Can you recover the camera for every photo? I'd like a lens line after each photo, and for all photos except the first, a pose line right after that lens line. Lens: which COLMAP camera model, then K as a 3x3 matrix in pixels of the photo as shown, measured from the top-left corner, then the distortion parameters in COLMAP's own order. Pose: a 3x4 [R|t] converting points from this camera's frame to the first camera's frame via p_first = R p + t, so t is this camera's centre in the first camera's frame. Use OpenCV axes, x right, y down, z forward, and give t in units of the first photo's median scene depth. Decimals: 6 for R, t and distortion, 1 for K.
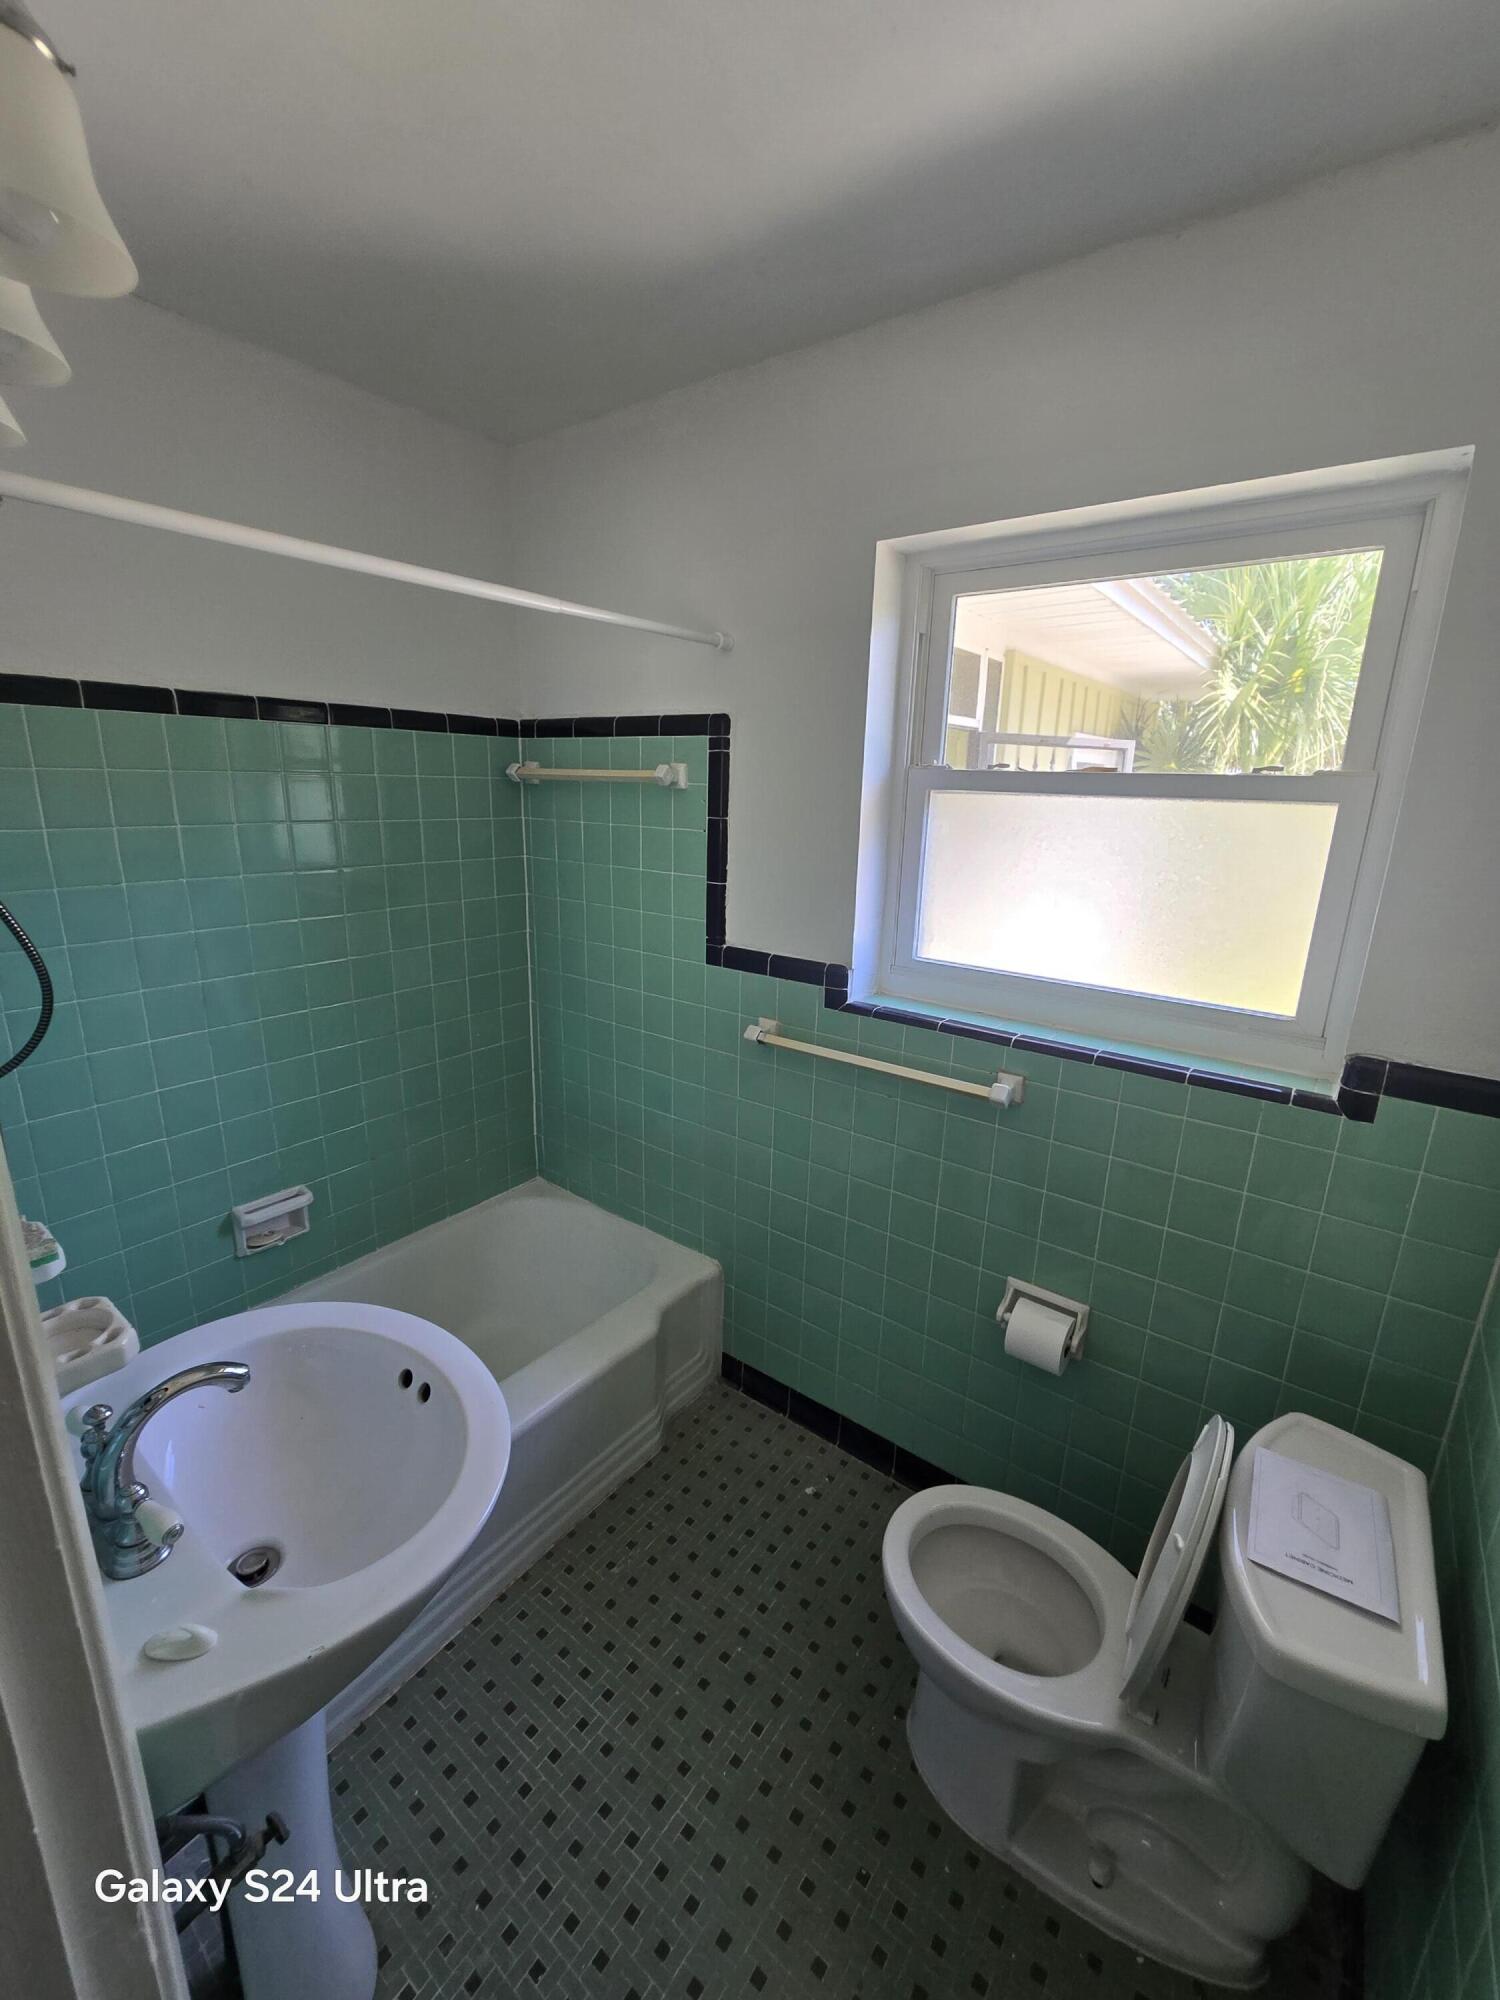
lens RADIAL K [[829.5, 0, 749.8], [0, 829.5, 979.4], [0, 0, 1]] dist [-0.002513, -0.000584]
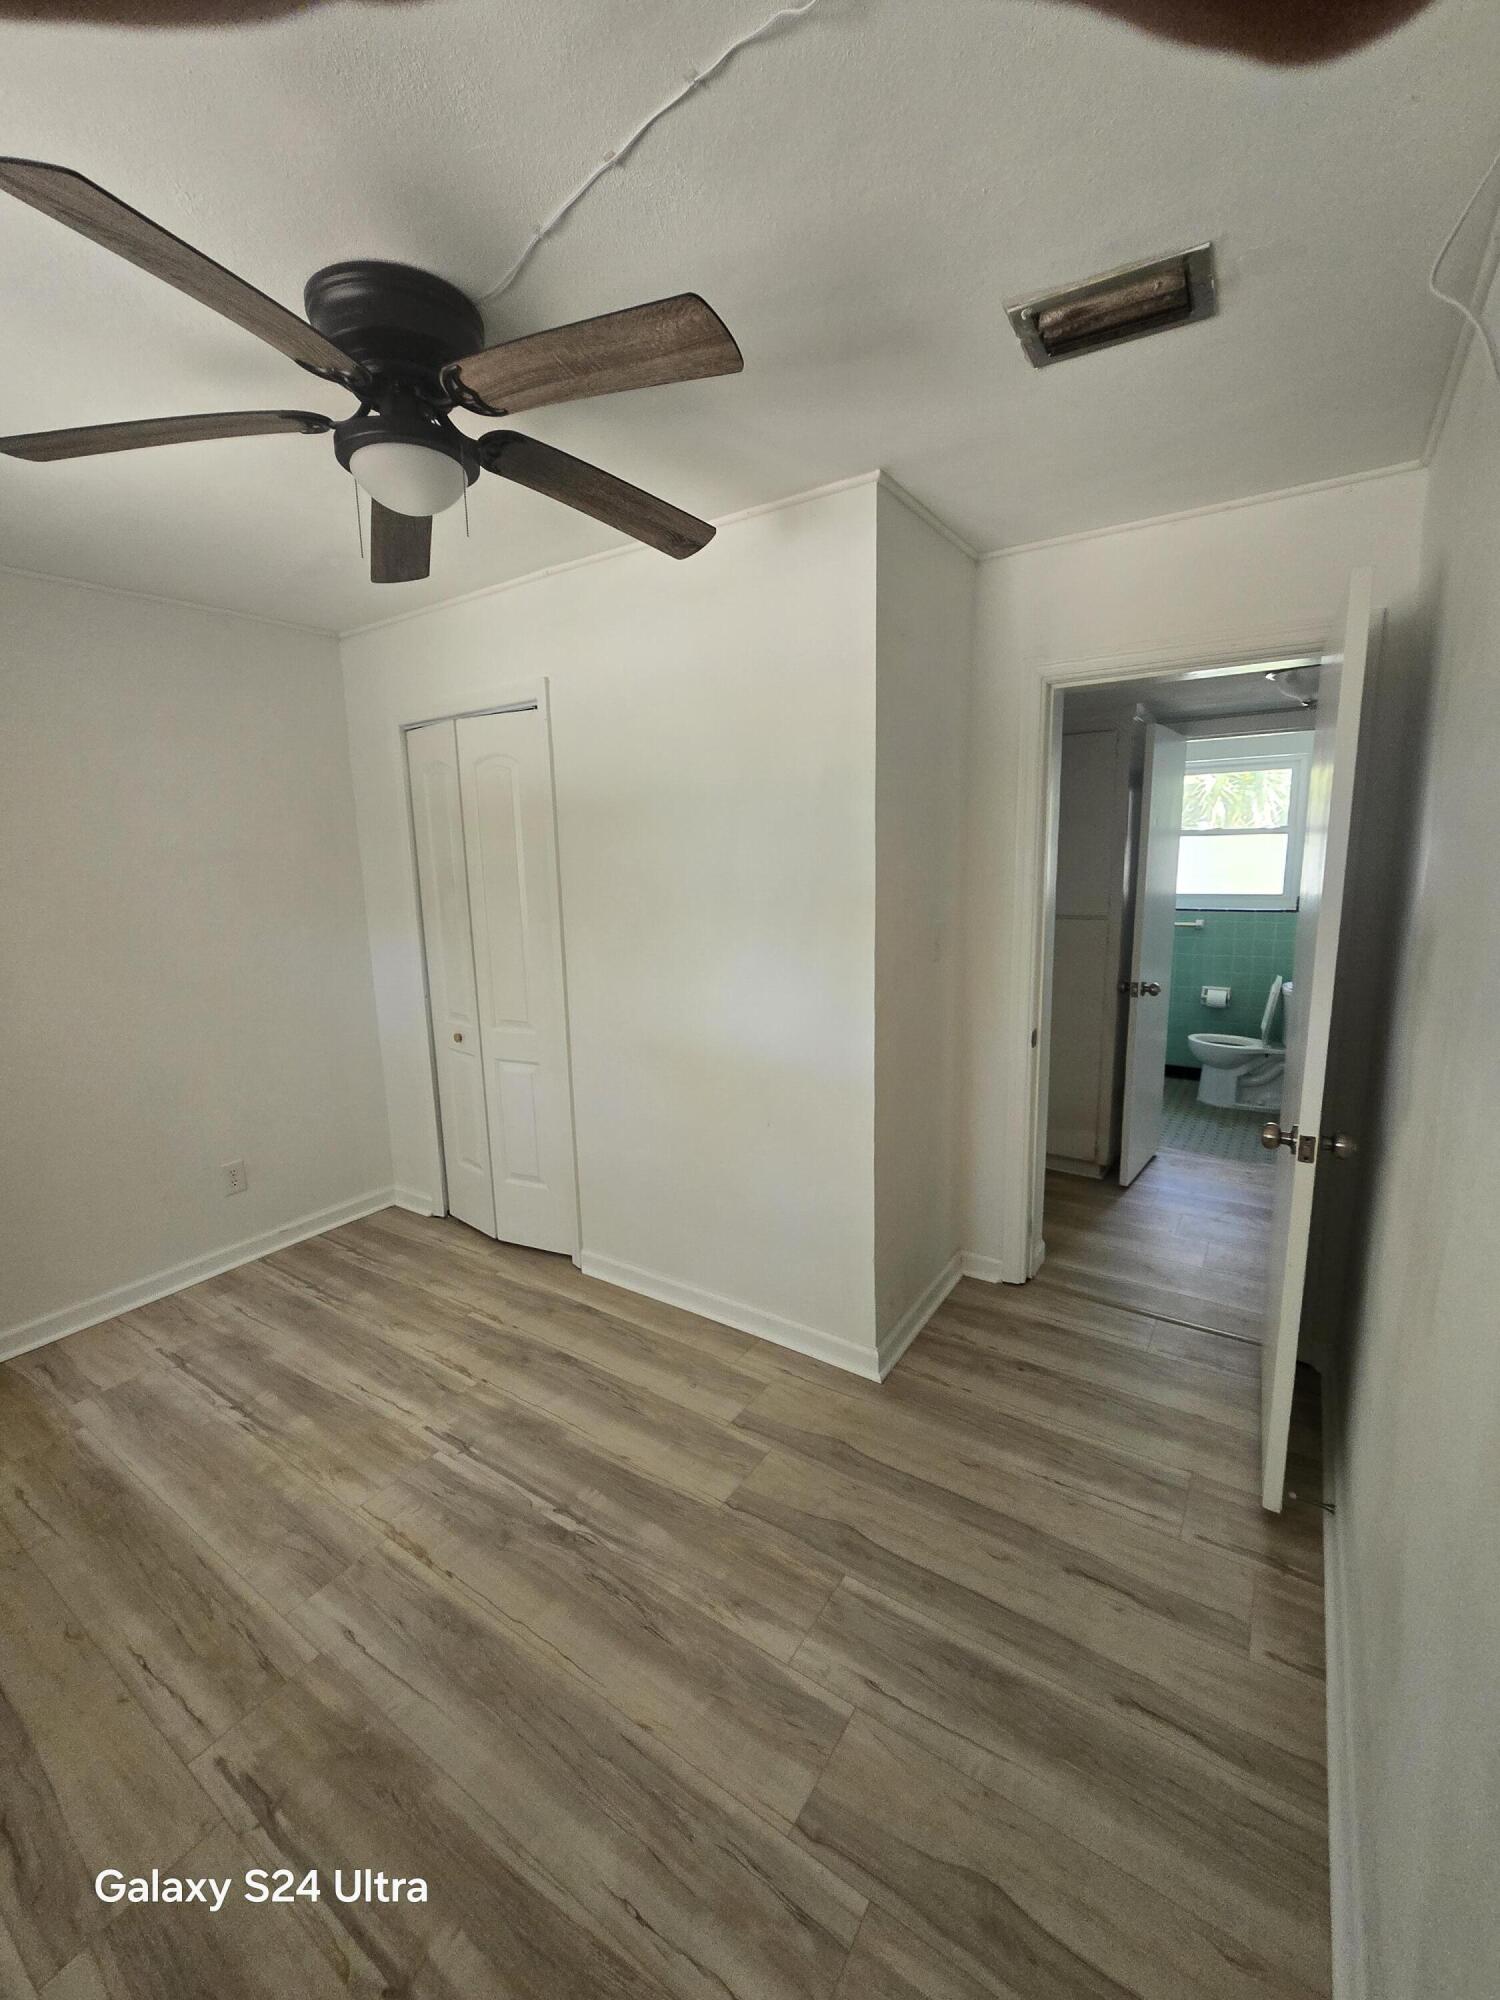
lens RADIAL K [[829.5, 0, 749.8], [0, 829.5, 979.4], [0, 0, 1]] dist [-0.002513, -0.000584]
pose [[0.997575, -0.058434, 0.037808, -1.768875], [0.061171, 0.995243, -0.075820, 0.540247], [-0.033198, 0.077949, 0.996404, -2.427059]]
